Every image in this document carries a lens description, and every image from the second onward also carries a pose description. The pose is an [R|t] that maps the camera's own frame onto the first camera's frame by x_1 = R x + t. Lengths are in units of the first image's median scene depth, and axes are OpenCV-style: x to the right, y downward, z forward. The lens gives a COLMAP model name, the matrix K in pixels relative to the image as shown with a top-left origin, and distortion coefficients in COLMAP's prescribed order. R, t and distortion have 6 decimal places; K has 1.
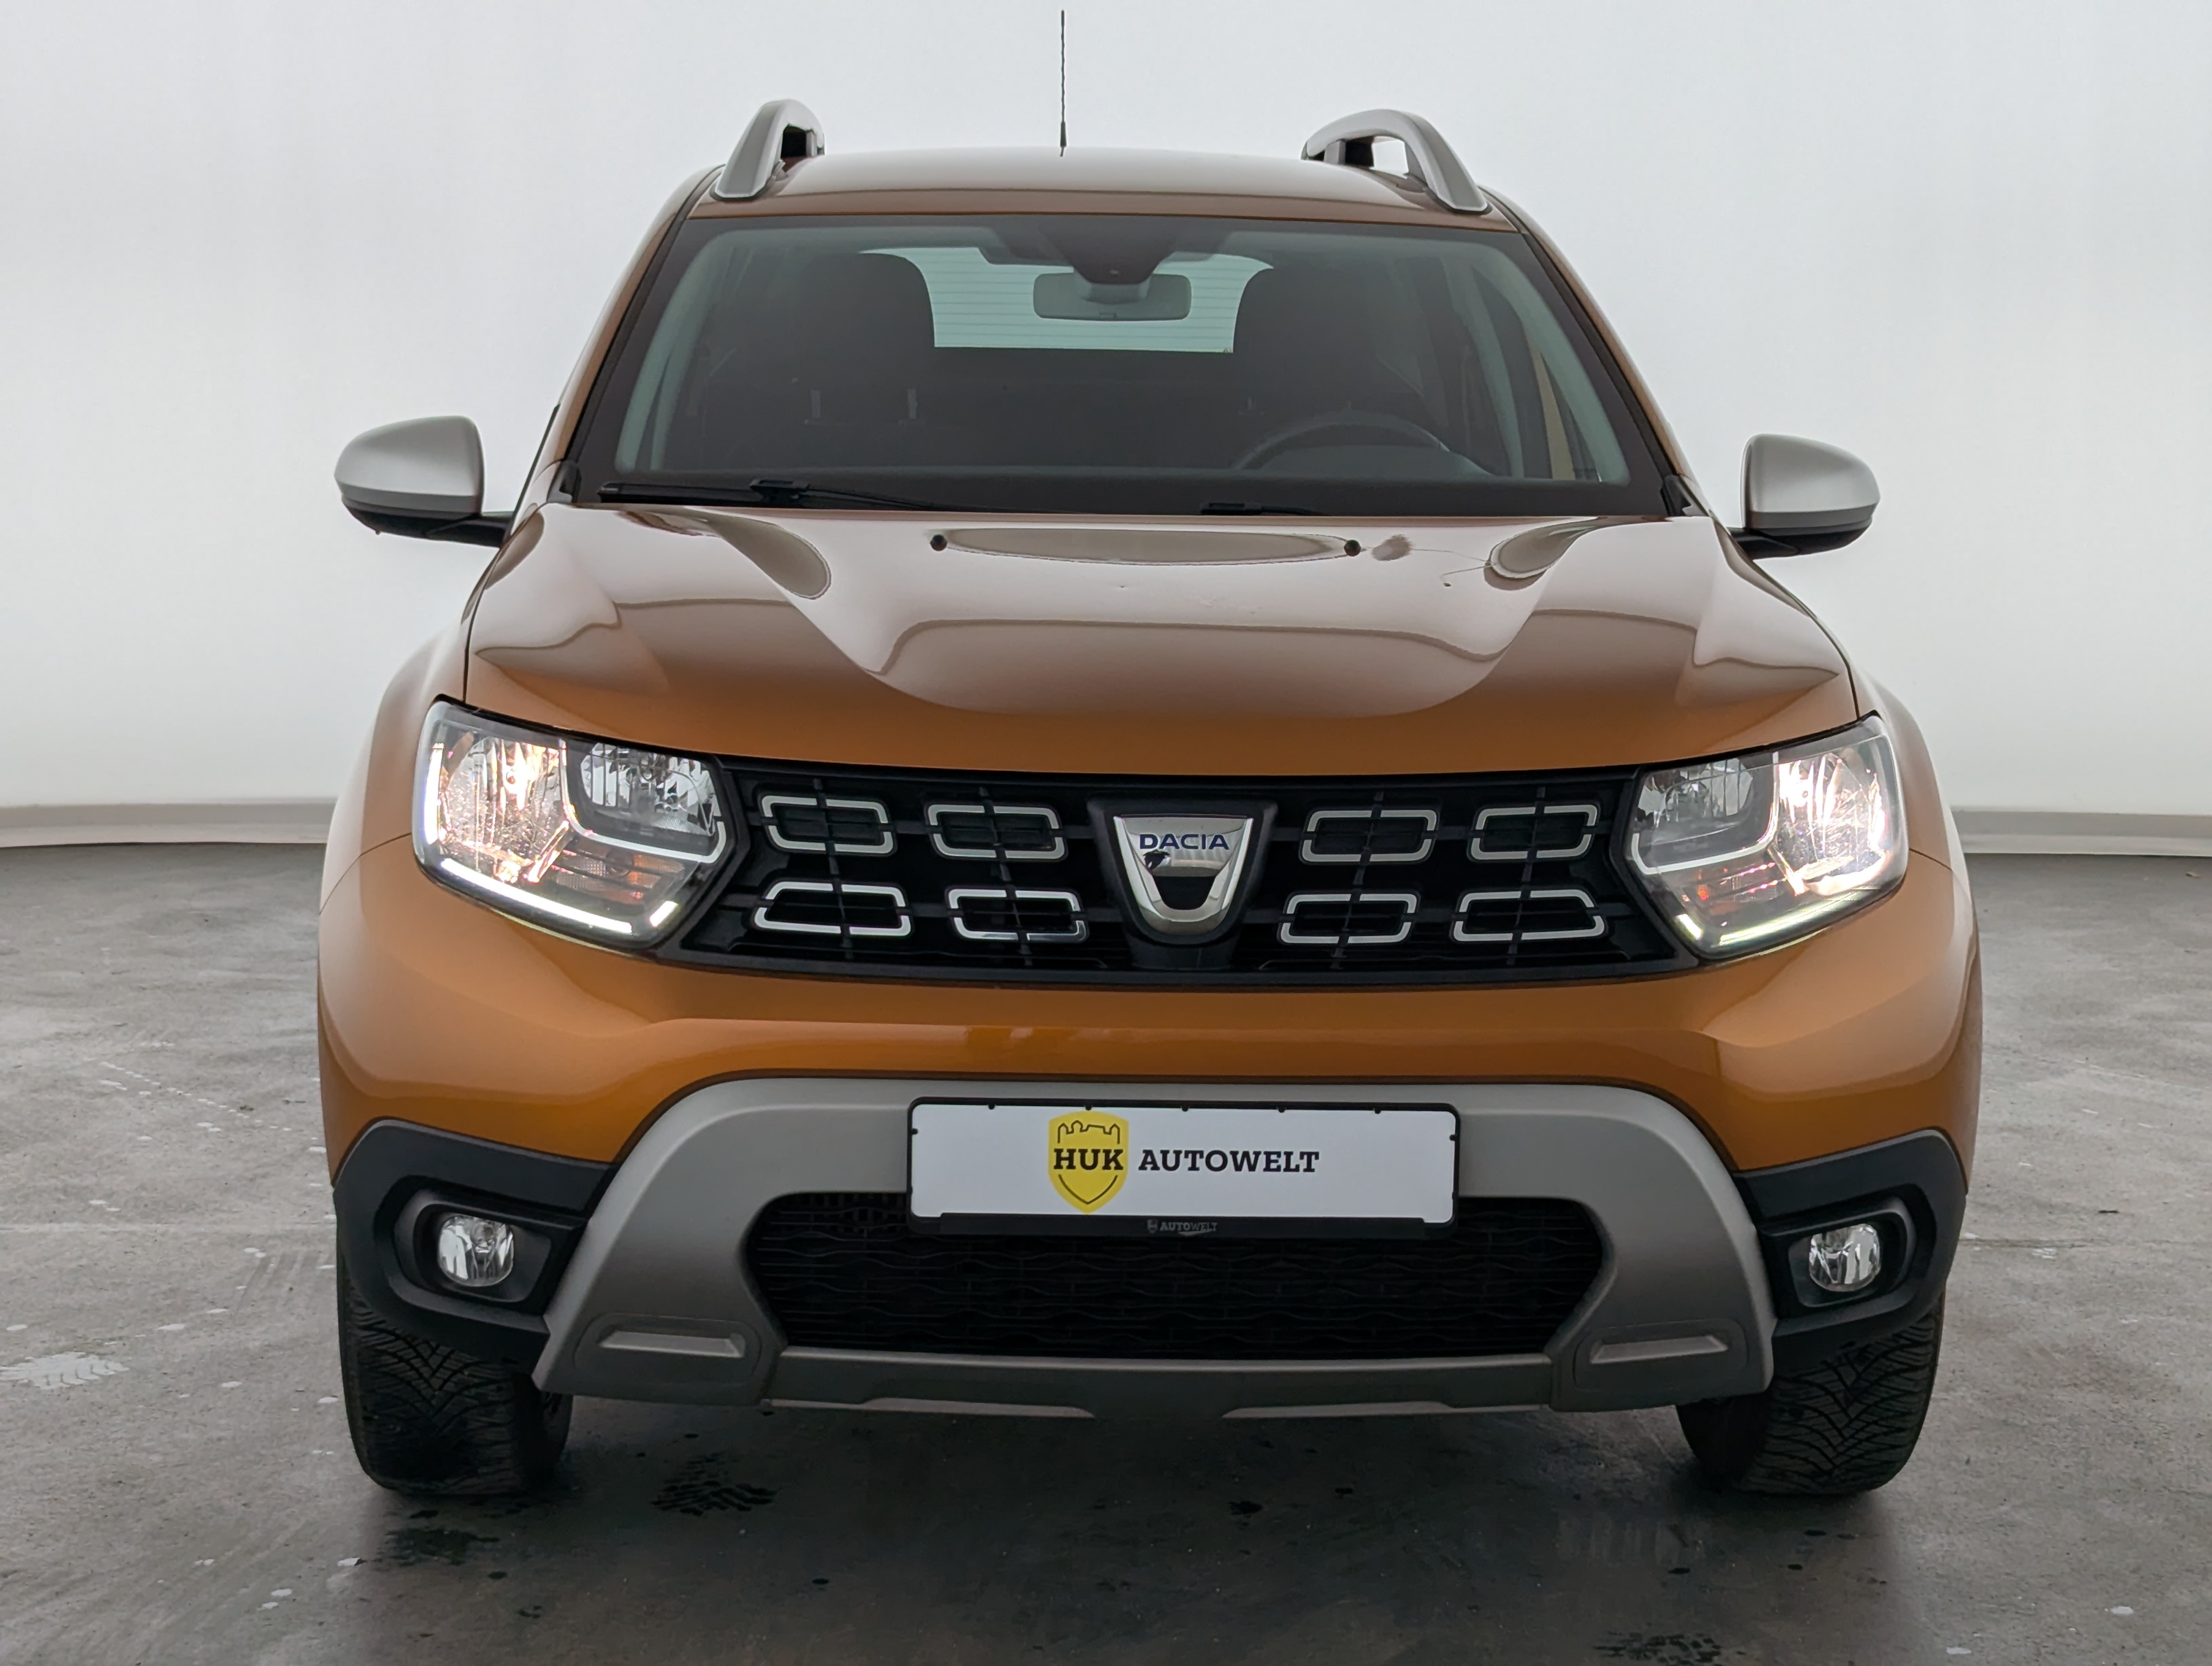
lens RADIAL K [[3588.1, 0, 1070.4], [0, 3588.1, 925.7], [0, 0, 1]] dist [0.114060, 0.000000]
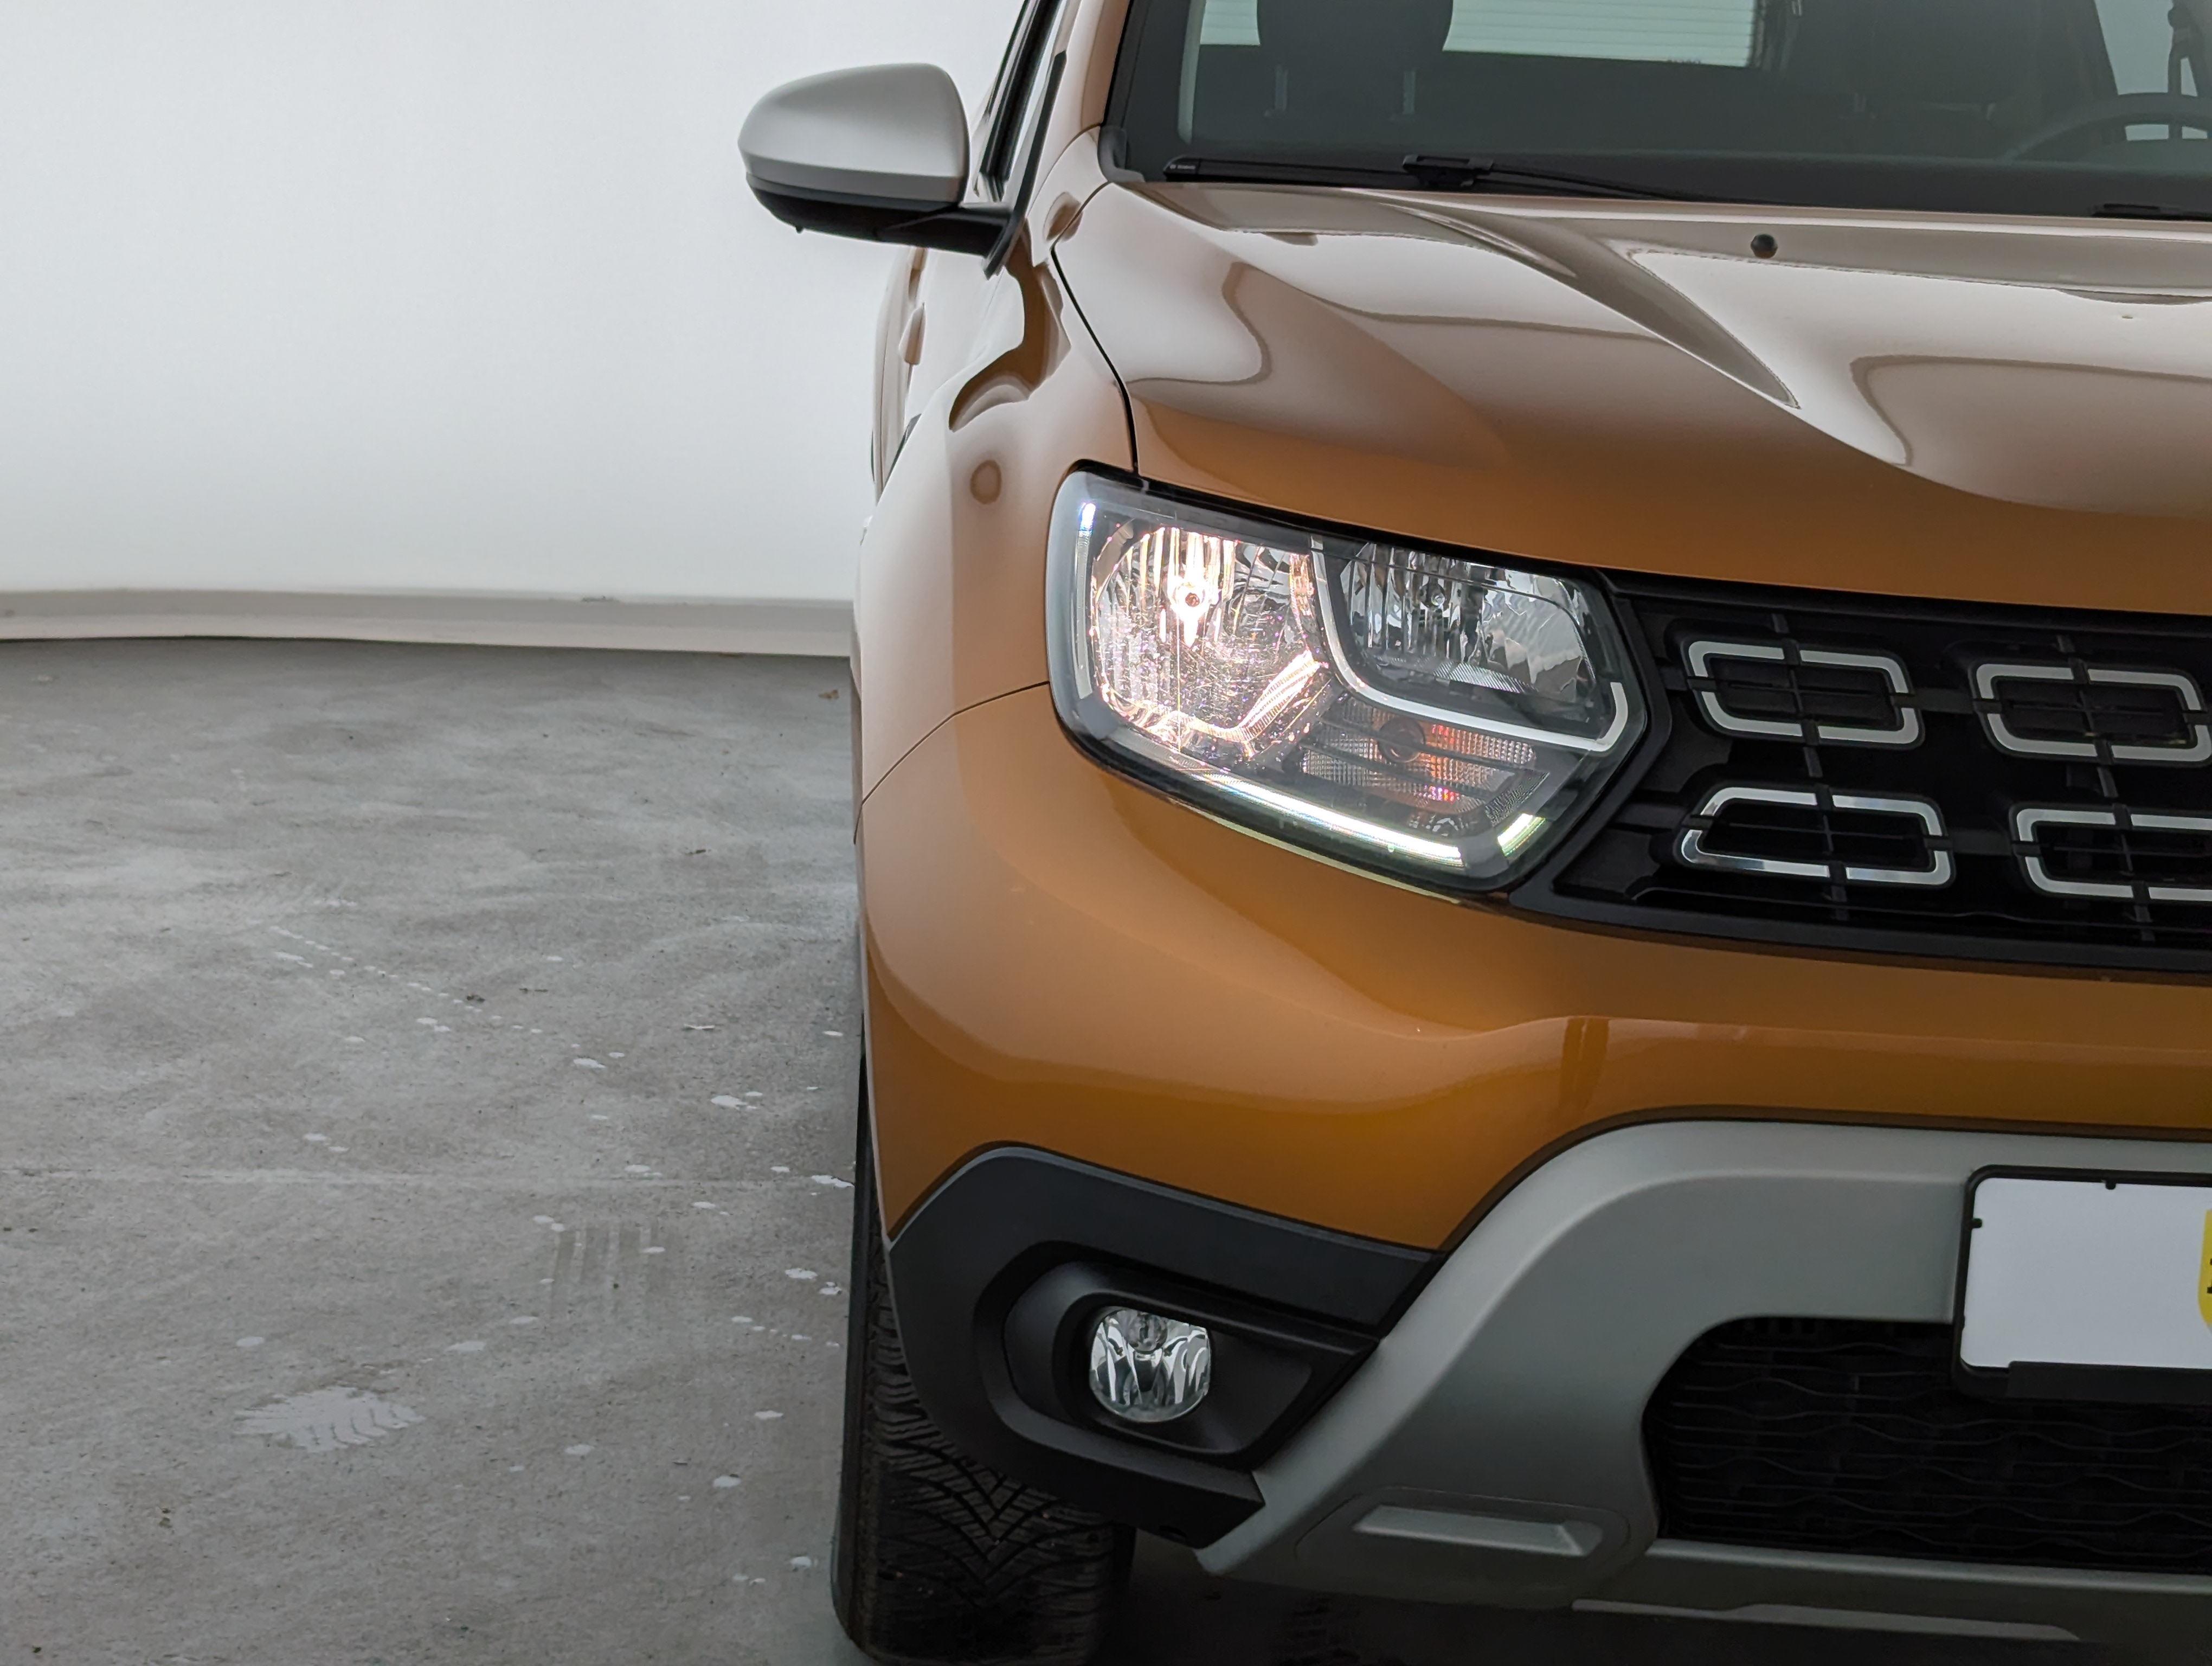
lens RADIAL K [[3588.1, 0, 1103.7], [0, 3588.1, 843.0], [0, 0, 1]] dist [0.114060, 0.000000]
pose [[0.999317, 0.028869, 0.023083, -0.197343], [-0.029588, 0.999067, 0.031450, -0.018637], [-0.022153, -0.032111, 0.999239, 0.404772]]
